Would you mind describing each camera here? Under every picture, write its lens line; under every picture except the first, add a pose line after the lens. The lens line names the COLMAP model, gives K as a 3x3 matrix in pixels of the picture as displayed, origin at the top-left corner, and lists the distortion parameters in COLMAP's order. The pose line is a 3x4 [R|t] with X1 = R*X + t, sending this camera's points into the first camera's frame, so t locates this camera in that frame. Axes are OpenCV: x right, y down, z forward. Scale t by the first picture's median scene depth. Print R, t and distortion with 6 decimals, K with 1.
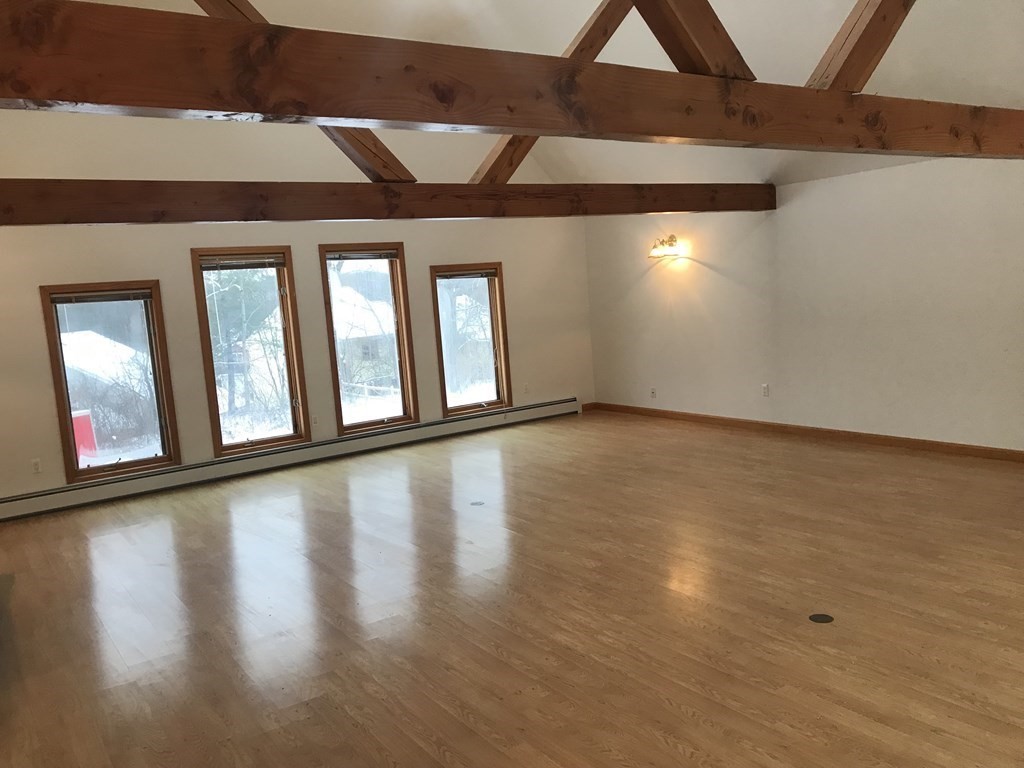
lens RADIAL K [[833.9, 0, 513.8], [0, 833.9, 385.3], [0, 0, 1]] dist [0.046724, -0.025269]
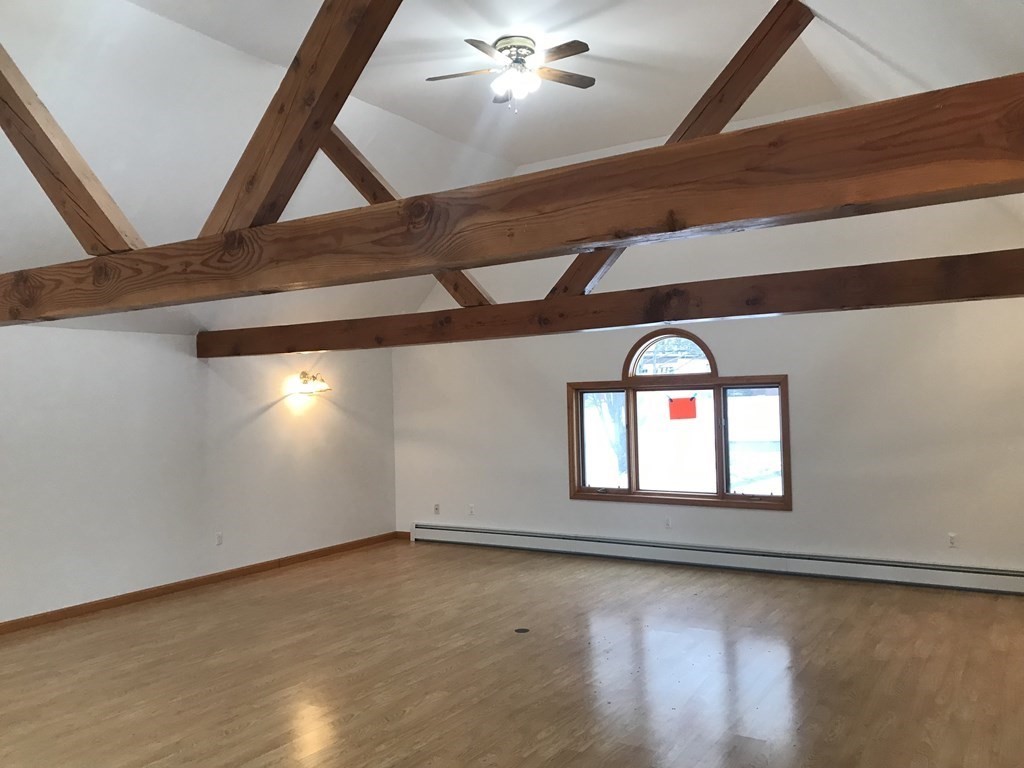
lens RADIAL K [[833.9, 0, 513.0], [0, 833.9, 382.0], [0, 0, 1]] dist [0.046724, -0.025269]
pose [[-0.378549, 0.100090, 0.920153, -0.868299], [0.169206, 0.984866, -0.037518, -0.093708], [-0.909983, 0.141493, -0.389756, 1.237154]]
